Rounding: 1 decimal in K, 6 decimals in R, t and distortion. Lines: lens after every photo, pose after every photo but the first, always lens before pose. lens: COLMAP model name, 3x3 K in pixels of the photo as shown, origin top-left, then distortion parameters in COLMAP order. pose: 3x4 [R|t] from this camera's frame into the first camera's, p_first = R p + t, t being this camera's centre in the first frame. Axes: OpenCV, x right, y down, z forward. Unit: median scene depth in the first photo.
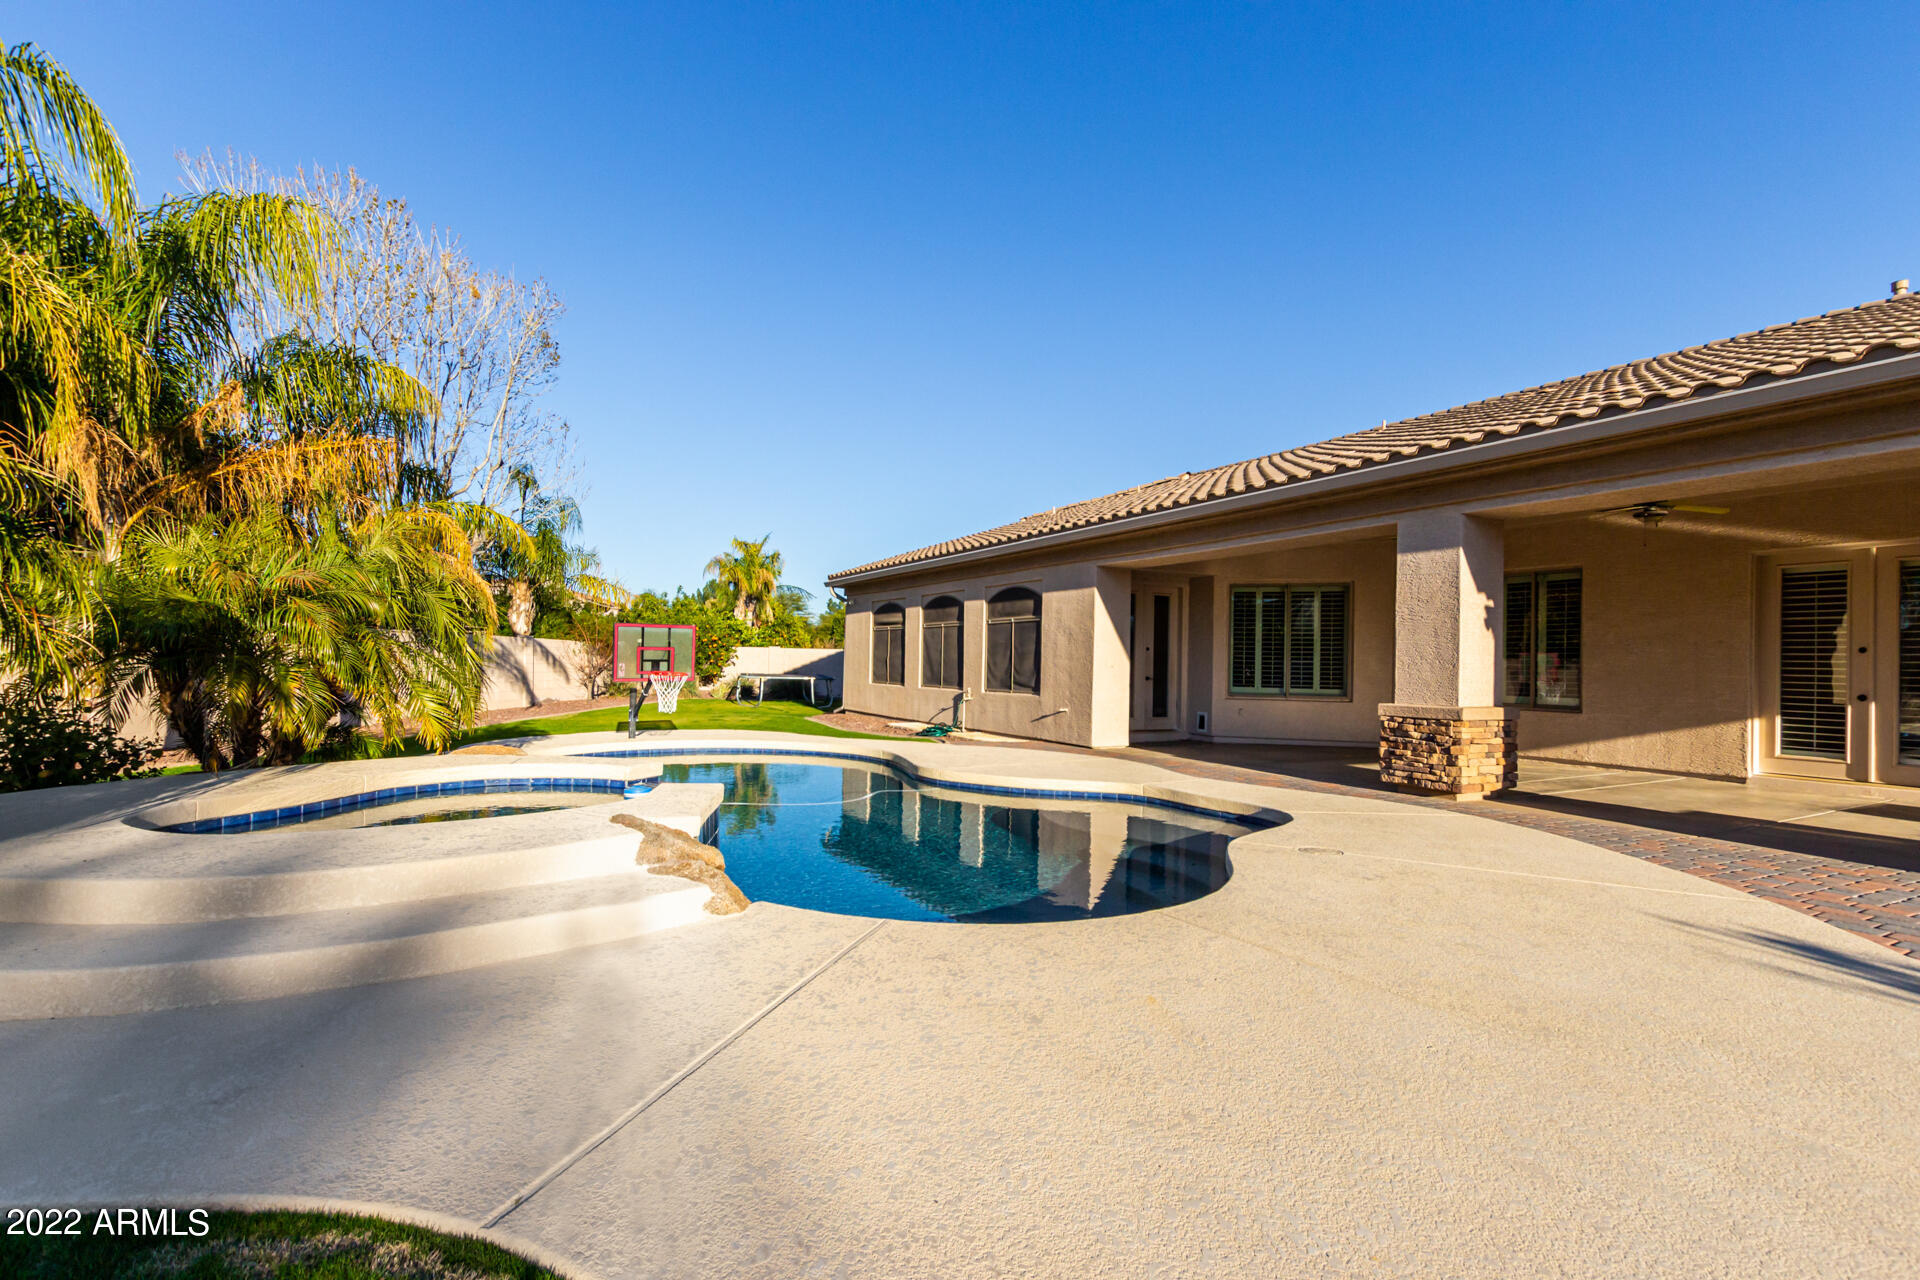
lens RADIAL K [[881.0, 0, 949.1], [0, 881.0, 657.7], [0, 0, 1]] dist [0.012250, 0.000290]
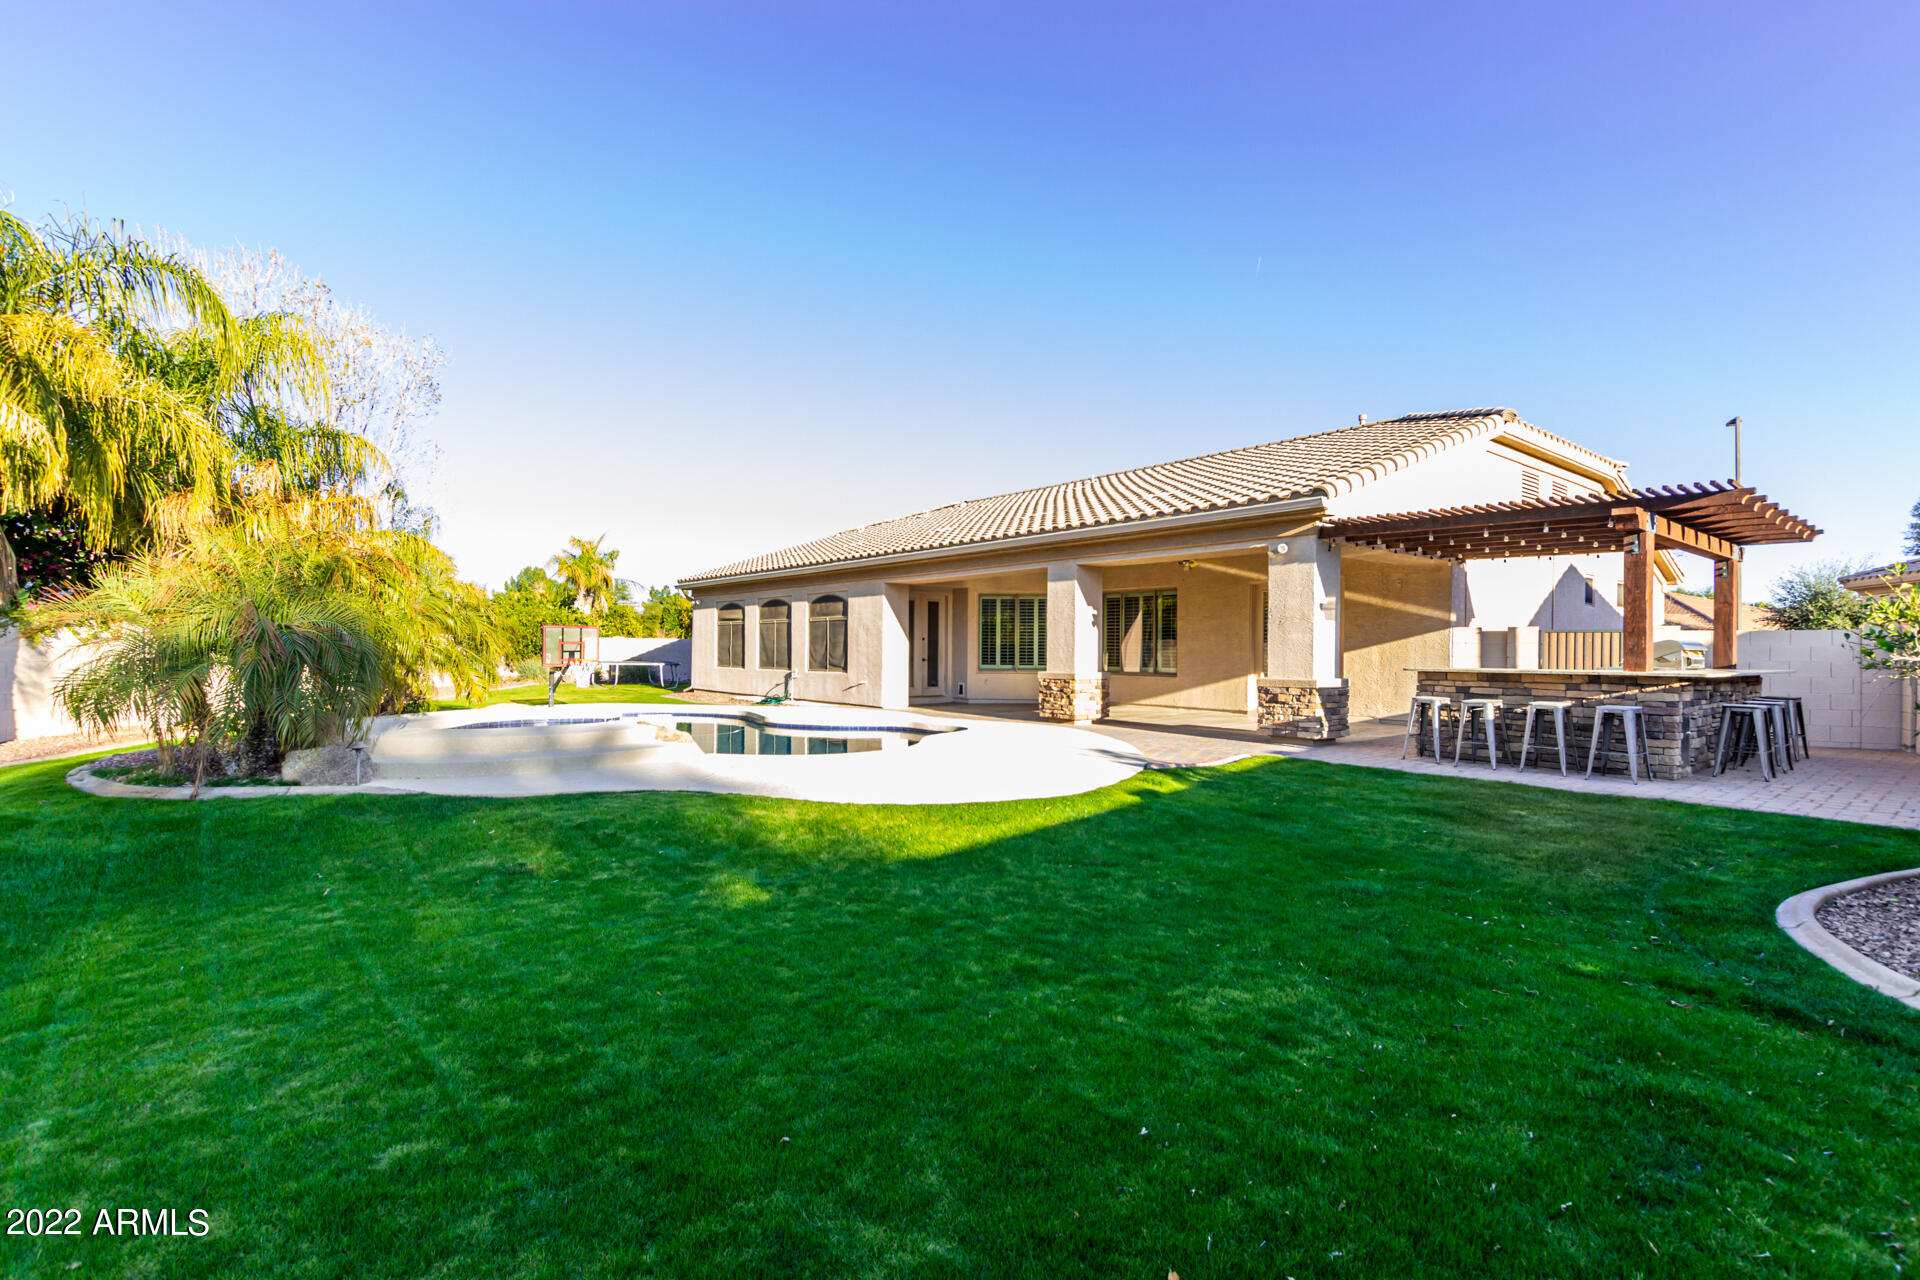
lens RADIAL K [[881.0, 0, 949.1], [0, 881.0, 657.7], [0, 0, 1]] dist [0.012250, 0.000290]
pose [[0.980674, -0.013530, 0.195183, -0.011676], [0.010200, 0.999785, 0.018057, -0.004893], [-0.195385, -0.015717, 0.980601, -0.395655]]
